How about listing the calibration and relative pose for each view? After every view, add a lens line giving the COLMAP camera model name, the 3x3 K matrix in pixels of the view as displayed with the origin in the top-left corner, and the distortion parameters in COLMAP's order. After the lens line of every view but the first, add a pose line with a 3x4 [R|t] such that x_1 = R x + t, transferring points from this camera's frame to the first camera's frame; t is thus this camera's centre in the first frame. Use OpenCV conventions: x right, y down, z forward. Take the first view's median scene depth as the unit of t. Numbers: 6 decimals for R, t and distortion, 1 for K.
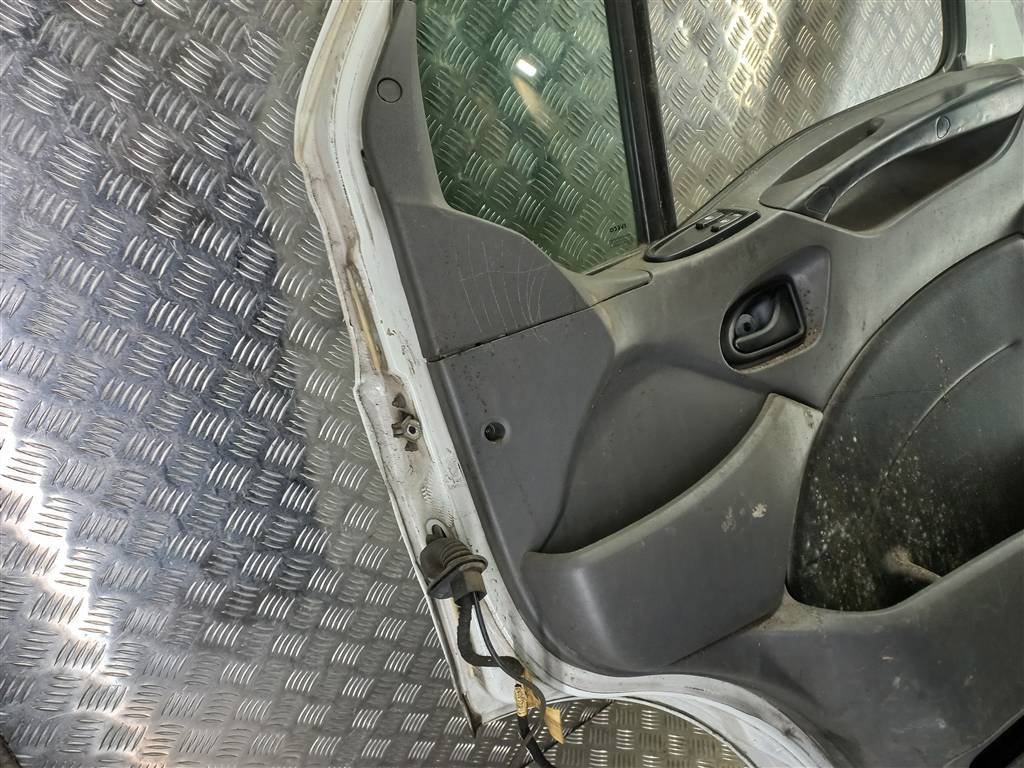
lens RADIAL K [[733.4, 0, 508.0], [0, 733.4, 383.9], [0, 0, 1]] dist [0.037217, -0.001119]
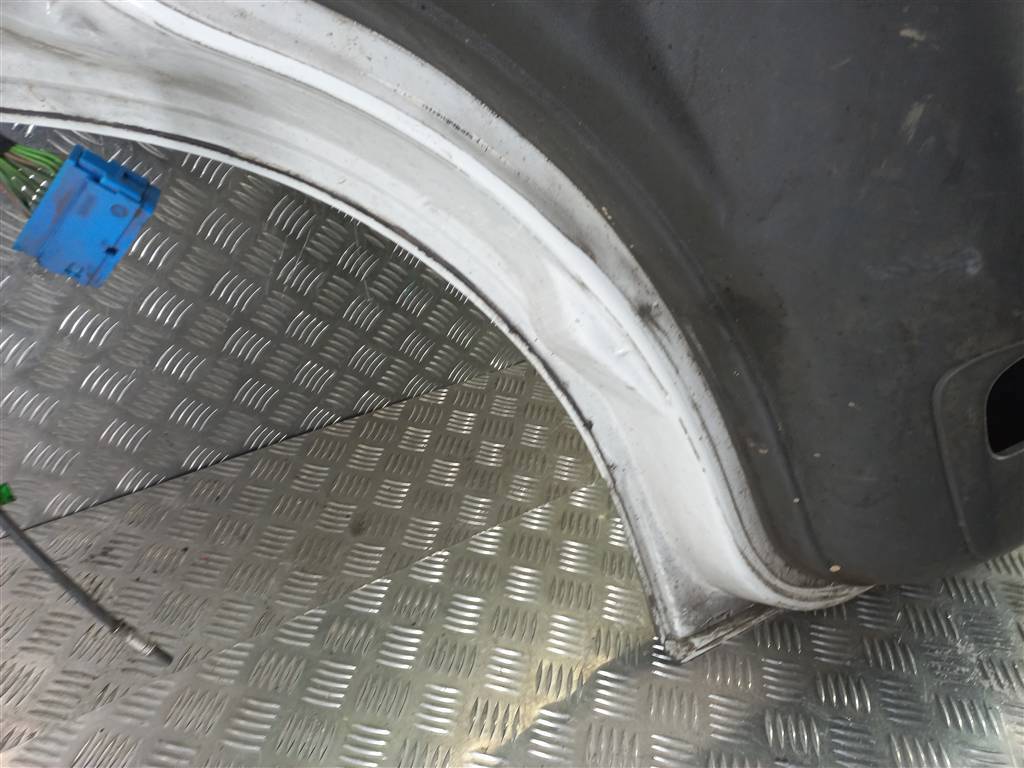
lens RADIAL K [[733.4, 0, 516.9], [0, 733.4, 379.2], [0, 0, 1]] dist [0.037217, -0.001119]
pose [[0.984959, 0.150140, 0.085520, 0.263949], [-0.160467, 0.978377, 0.130497, 0.474419], [-0.064078, -0.142257, 0.987753, 0.529846]]
